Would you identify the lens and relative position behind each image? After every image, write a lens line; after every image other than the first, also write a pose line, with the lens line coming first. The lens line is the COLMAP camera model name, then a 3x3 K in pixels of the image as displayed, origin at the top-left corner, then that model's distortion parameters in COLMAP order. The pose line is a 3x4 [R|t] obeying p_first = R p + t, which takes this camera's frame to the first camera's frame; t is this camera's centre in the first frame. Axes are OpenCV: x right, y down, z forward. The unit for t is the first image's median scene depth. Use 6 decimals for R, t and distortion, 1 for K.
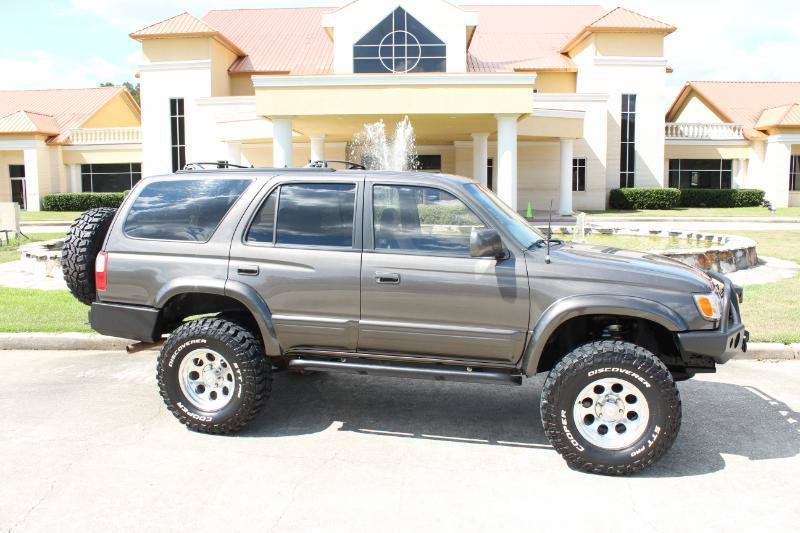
lens RADIAL K [[678.2, 0, 405.1], [0, 678.2, 258.1], [0, 0, 1]] dist [-0.150018, 0.103702]
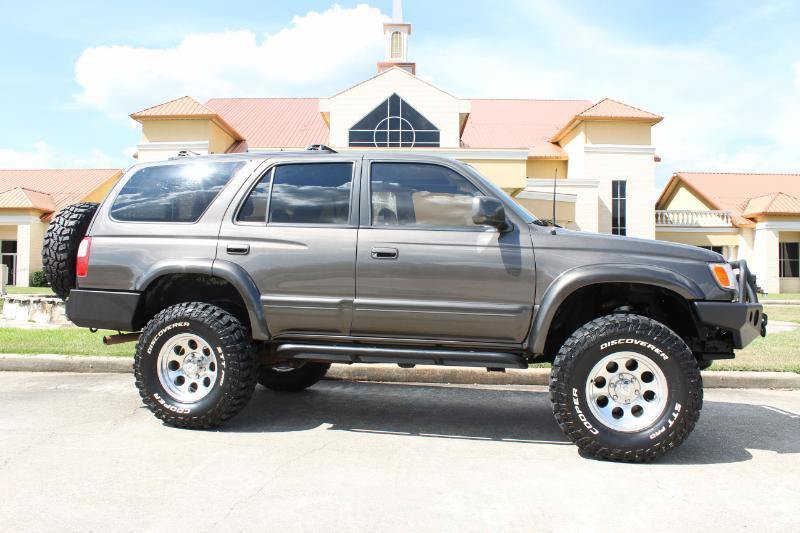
lens RADIAL K [[678.2, 0, 406.2], [0, 678.2, 249.5], [0, 0, 1]] dist [-0.150018, 0.103702]
pose [[0.999837, 0.012701, 0.012823, -0.007524], [-0.010577, 0.988031, -0.153894, 0.156570], [-0.014624, 0.153733, 0.988004, 0.057430]]
